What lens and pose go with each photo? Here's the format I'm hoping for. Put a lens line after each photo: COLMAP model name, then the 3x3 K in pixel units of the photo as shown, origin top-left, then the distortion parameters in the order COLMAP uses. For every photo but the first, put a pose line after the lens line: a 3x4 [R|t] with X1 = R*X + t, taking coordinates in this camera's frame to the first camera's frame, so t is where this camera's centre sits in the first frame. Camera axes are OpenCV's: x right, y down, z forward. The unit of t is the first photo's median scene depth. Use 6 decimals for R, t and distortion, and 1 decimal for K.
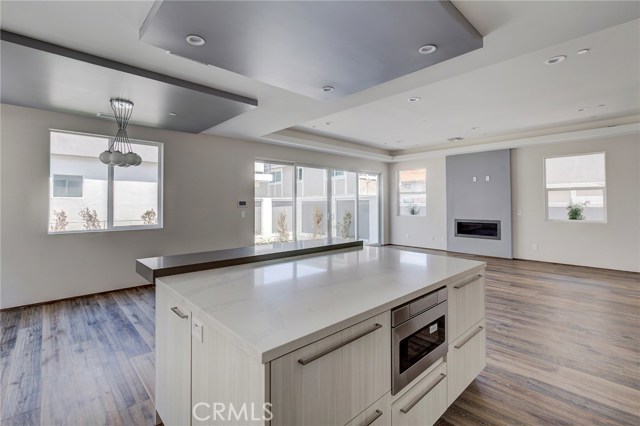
lens RADIAL K [[291.6, 0, 318.0], [0, 291.6, 206.0], [0, 0, 1]] dist [-0.002531, 0.000159]
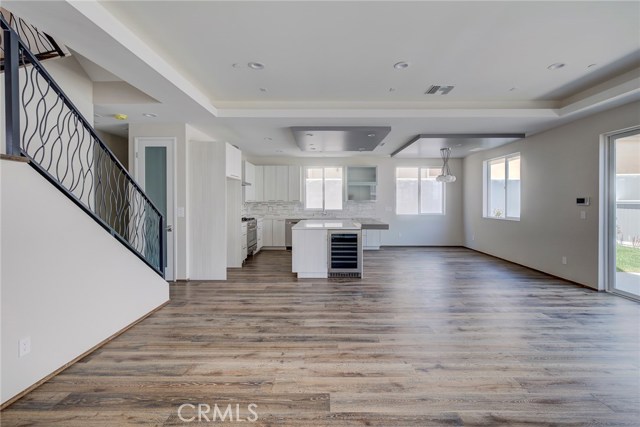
lens RADIAL K [[292.7, 0, 324.5], [0, 292.7, 202.9], [0, 0, 1]] dist [-0.002669, -0.000193]
pose [[-0.680440, 0.003492, -0.732796, 0.591122], [-0.006082, 0.999927, 0.010412, -0.005610], [0.732779, 0.011541, -0.680369, 0.777839]]
